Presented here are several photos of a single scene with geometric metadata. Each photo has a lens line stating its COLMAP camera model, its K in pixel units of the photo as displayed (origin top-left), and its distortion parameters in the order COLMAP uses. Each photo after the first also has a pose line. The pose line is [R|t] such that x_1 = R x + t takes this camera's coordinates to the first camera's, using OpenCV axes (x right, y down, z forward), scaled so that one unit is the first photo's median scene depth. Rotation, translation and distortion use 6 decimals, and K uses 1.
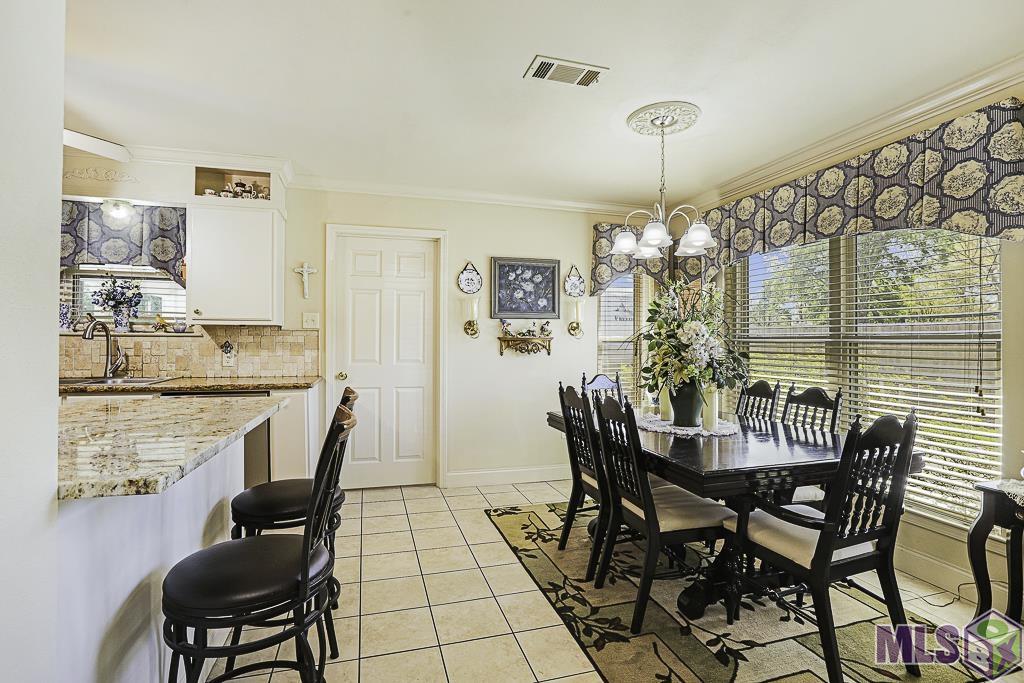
lens RADIAL K [[492.9, 0, 514.3], [0, 492.9, 333.4], [0, 0, 1]] dist [-0.037825, 0.006692]
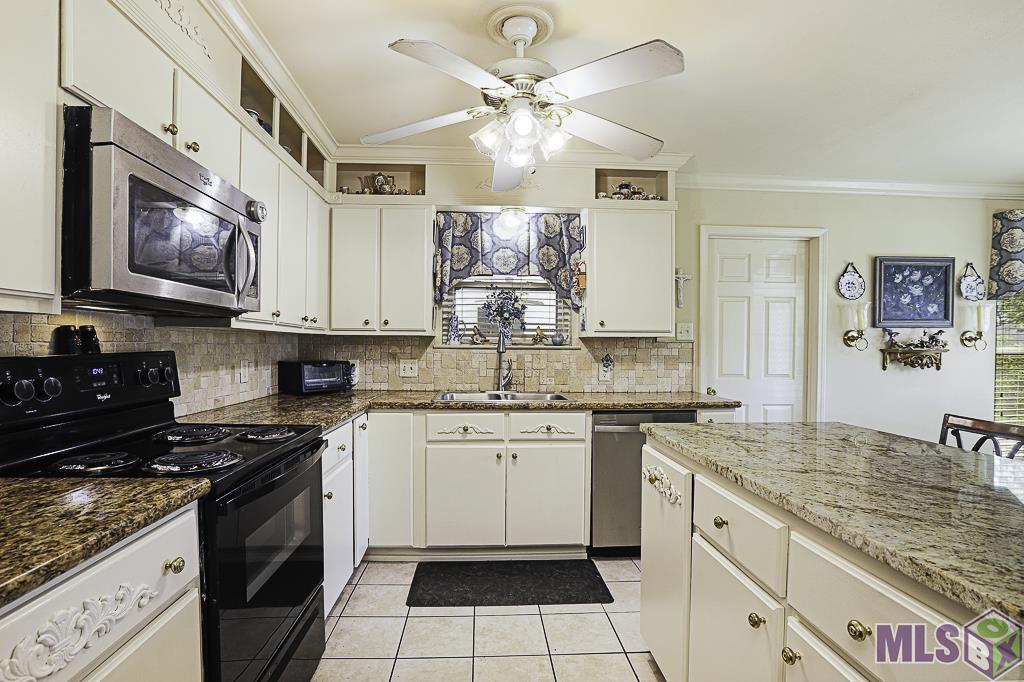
lens RADIAL K [[492.9, 0, 511.6], [0, 492.9, 345.0], [0, 0, 1]] dist [-0.037825, 0.006692]
pose [[0.975086, -0.001751, -0.221820, -0.493301], [0.003519, 0.999965, 0.007576, -0.008365], [0.221799, -0.008168, 0.975058, 0.028607]]
